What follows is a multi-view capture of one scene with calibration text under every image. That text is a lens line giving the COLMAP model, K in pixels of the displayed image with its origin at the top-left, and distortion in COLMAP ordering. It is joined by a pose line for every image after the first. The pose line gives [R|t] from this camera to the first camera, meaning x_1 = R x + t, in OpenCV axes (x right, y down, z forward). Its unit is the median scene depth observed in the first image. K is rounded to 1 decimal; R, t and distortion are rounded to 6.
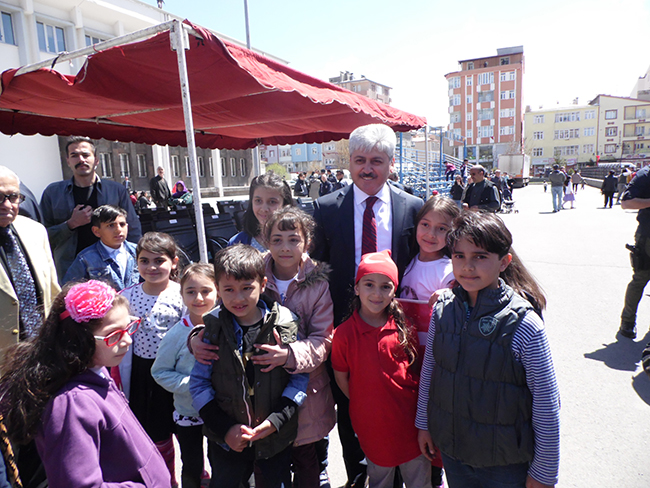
lens RADIAL K [[432.2, 0, 329.5], [0, 432.2, 242.5], [0, 0, 1]] dist [0.004175, -0.004394]
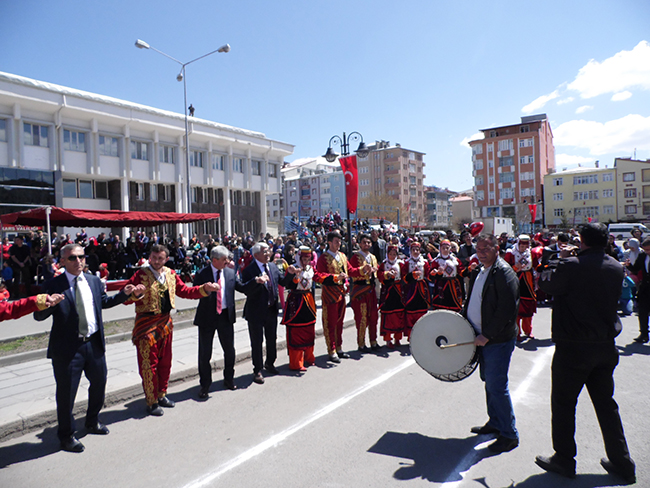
lens RADIAL K [[432.2, 0, 329.5], [0, 432.2, 242.5], [0, 0, 1]] dist [0.004175, -0.004394]
pose [[0.985789, 0.012354, -0.167533, 0.110474], [-0.033543, 0.991685, -0.124243, 0.009356], [0.164605, 0.128097, 0.978006, -0.092376]]
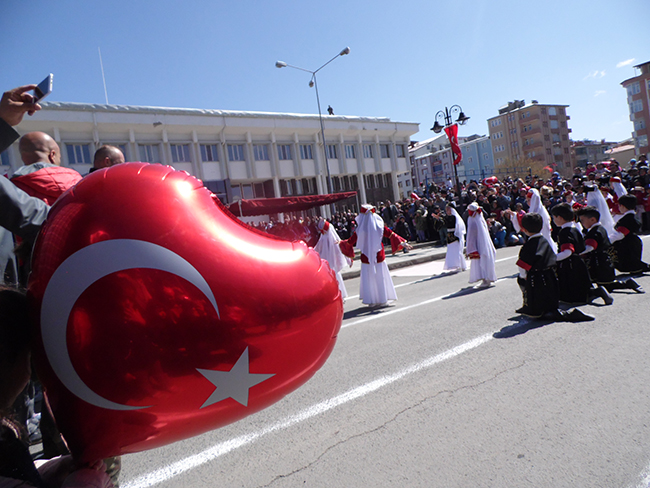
lens RADIAL K [[431.1, 0, 328.9], [0, 431.1, 242.5], [0, 0, 1]] dist [0.004345, -0.004650]
pose [[0.879591, -0.073115, -0.470079, 0.124594], [0.036494, 0.995578, -0.086565, 0.021734], [0.474329, 0.058987, 0.878369, -0.124939]]
